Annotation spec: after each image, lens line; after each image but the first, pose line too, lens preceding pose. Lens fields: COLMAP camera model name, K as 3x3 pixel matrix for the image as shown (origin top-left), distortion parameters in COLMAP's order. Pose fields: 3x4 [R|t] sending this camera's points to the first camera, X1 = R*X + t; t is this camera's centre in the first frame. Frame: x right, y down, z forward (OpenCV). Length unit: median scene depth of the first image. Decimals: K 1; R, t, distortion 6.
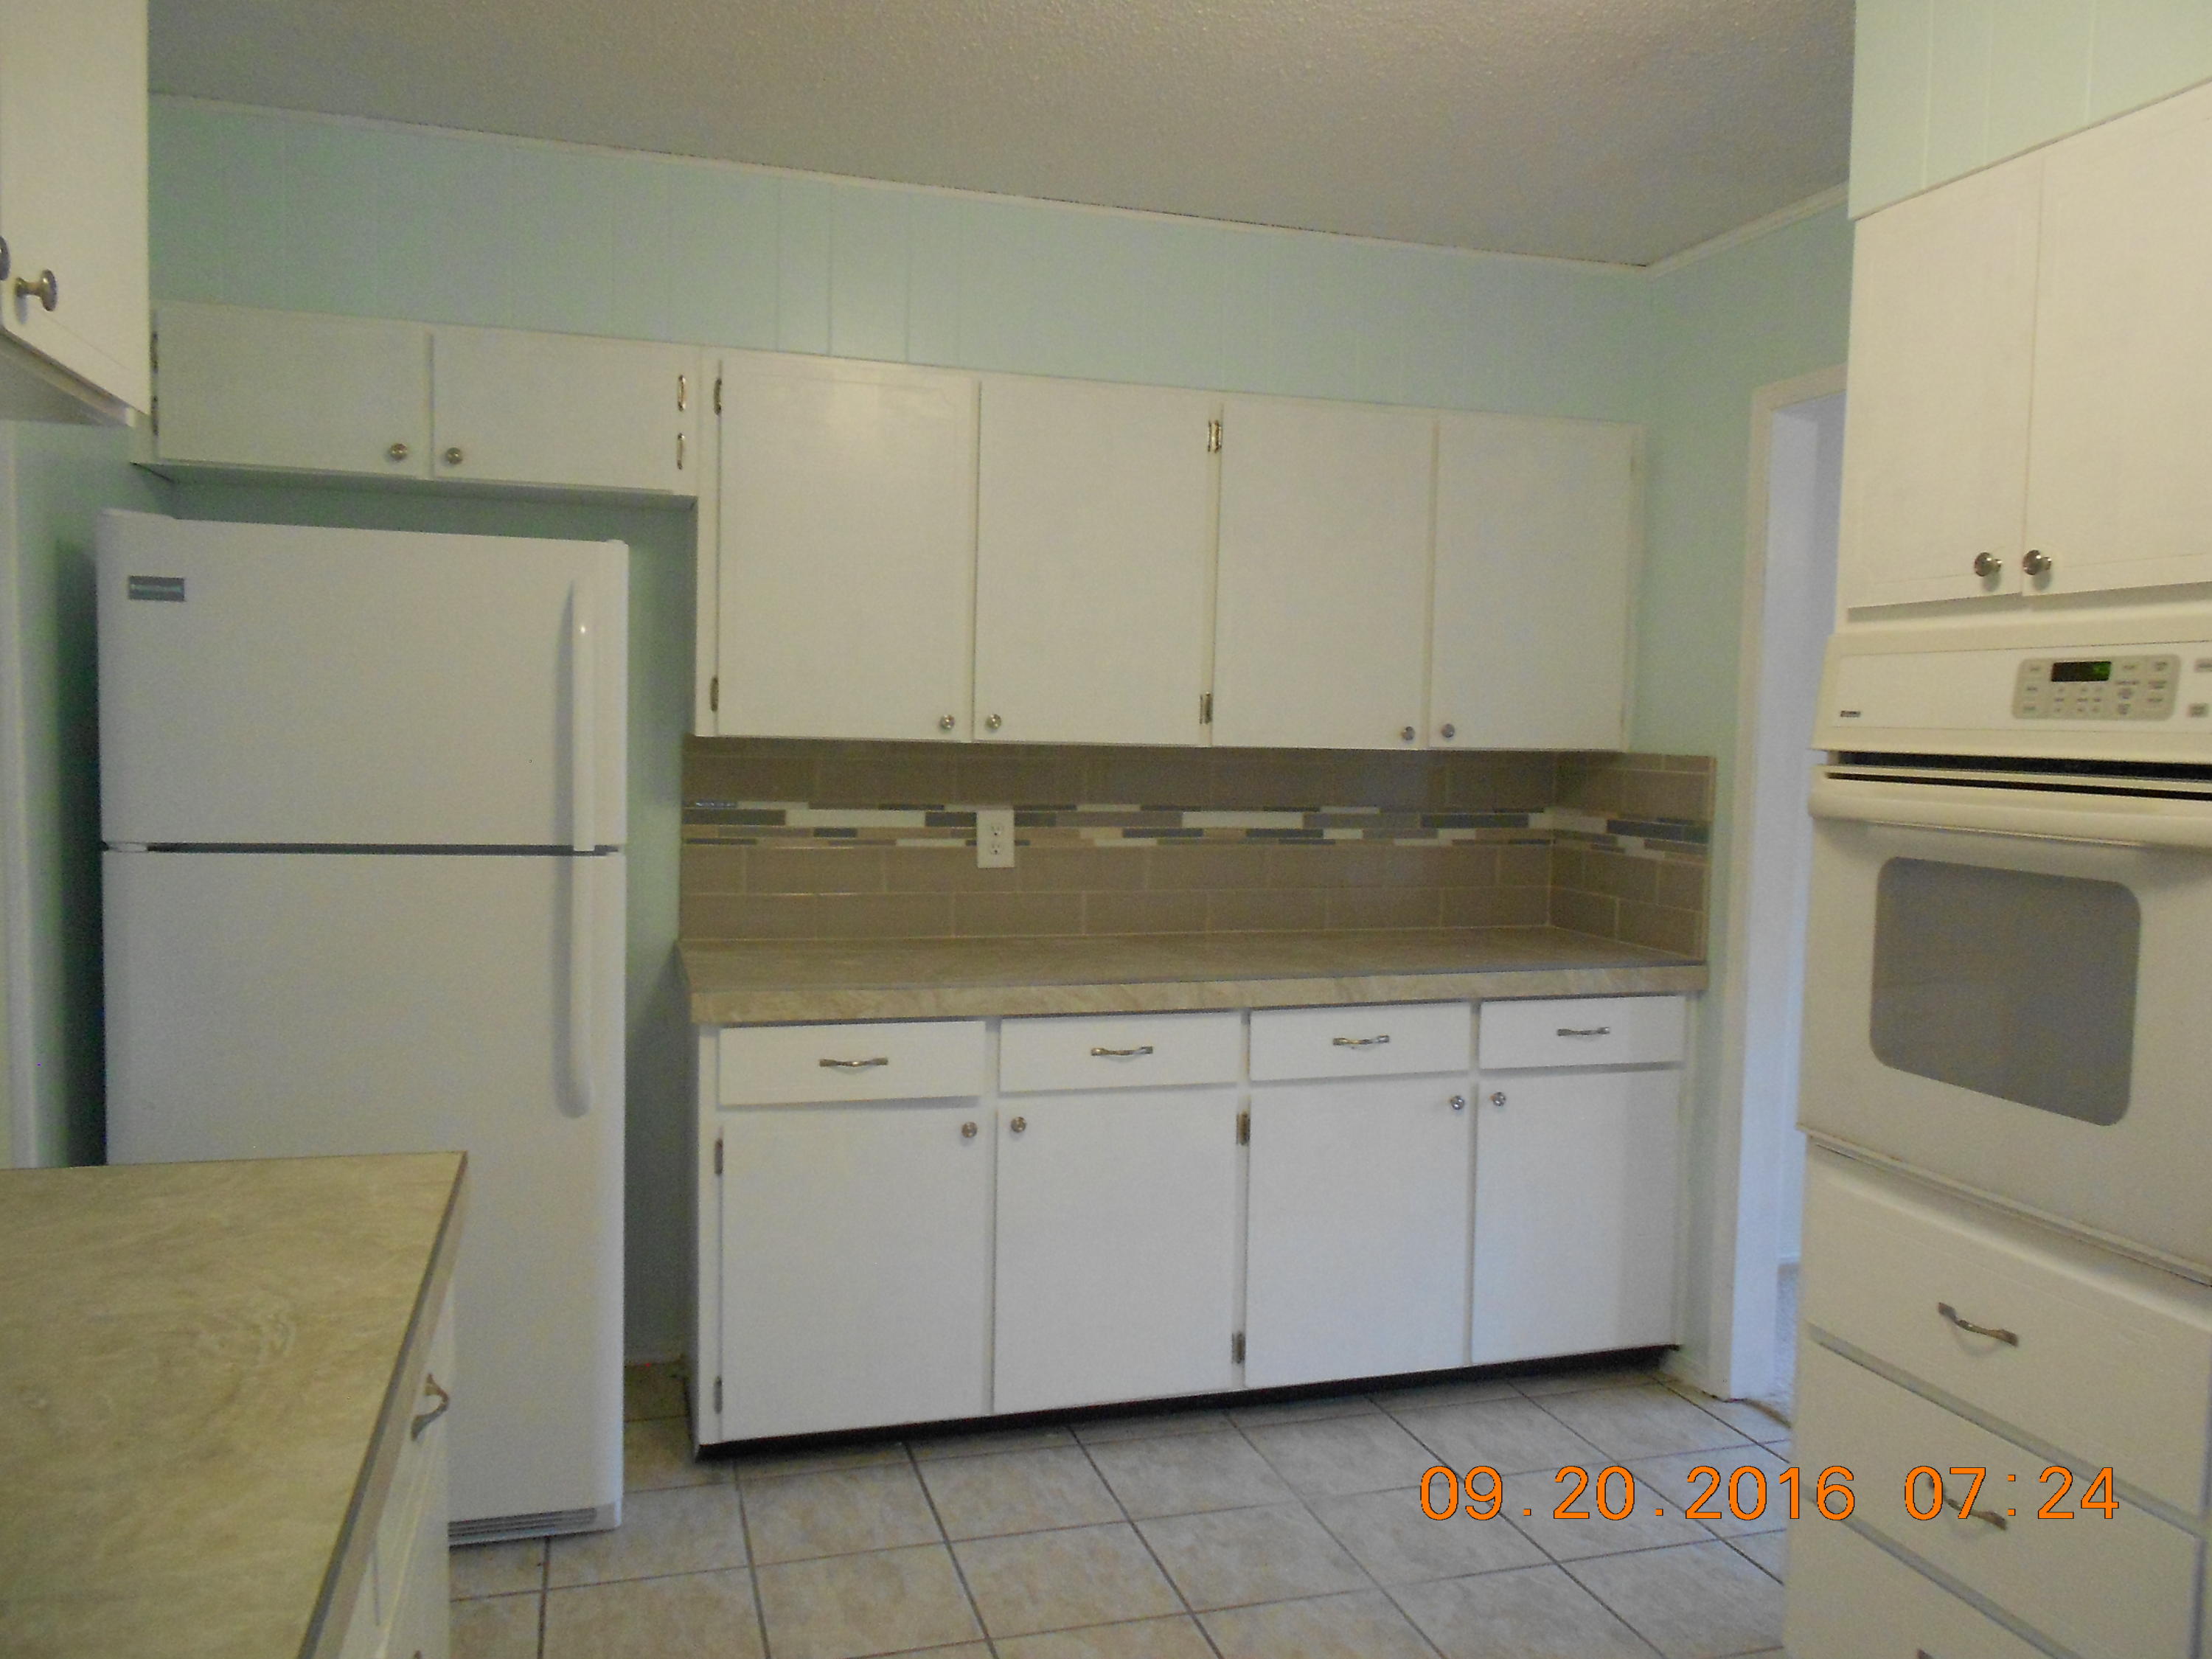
lens RADIAL K [[1670.3, 0, 1112.8], [0, 1670.3, 846.1], [0, 0, 1]] dist [-0.017615, -0.002808]
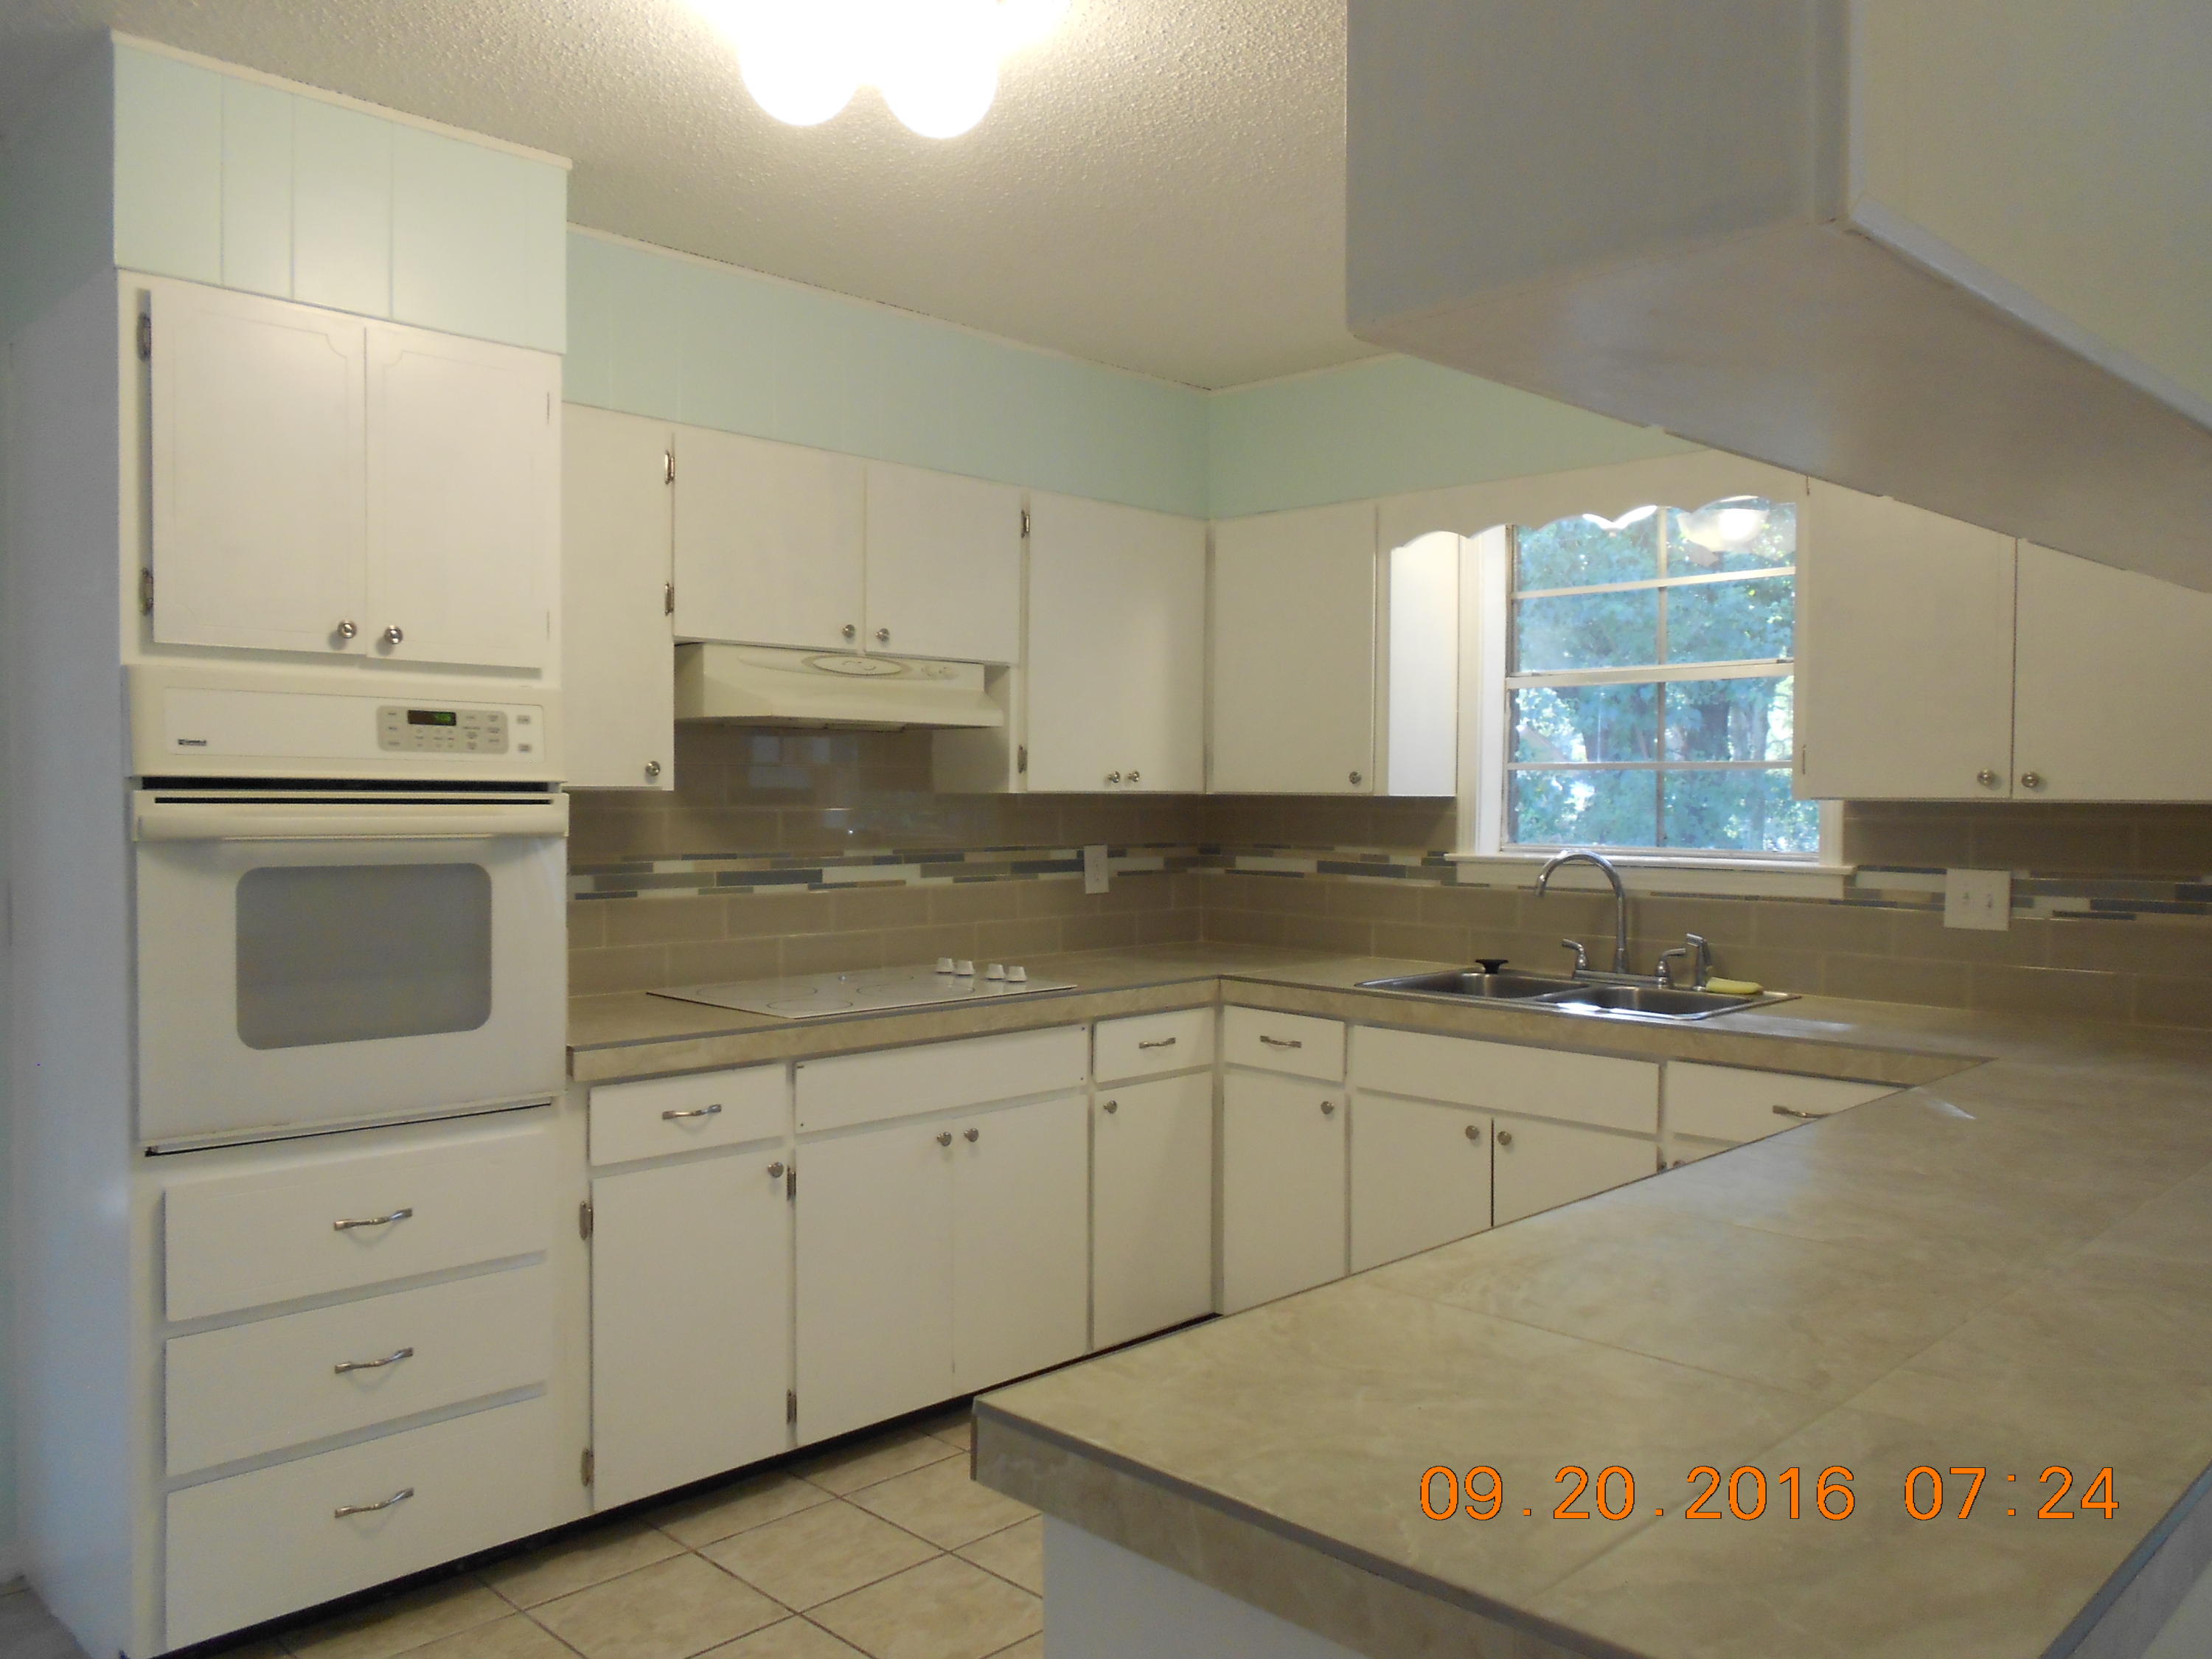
lens RADIAL K [[1670.3, 0, 1110.3], [0, 1670.3, 819.1], [0, 0, 1]] dist [-0.017615, -0.002808]
pose [[-0.473709, -0.043760, 0.879593, -0.948152], [0.042250, 0.996486, 0.072329, -0.098675], [-0.879667, 0.071426, -0.470196, 1.175524]]
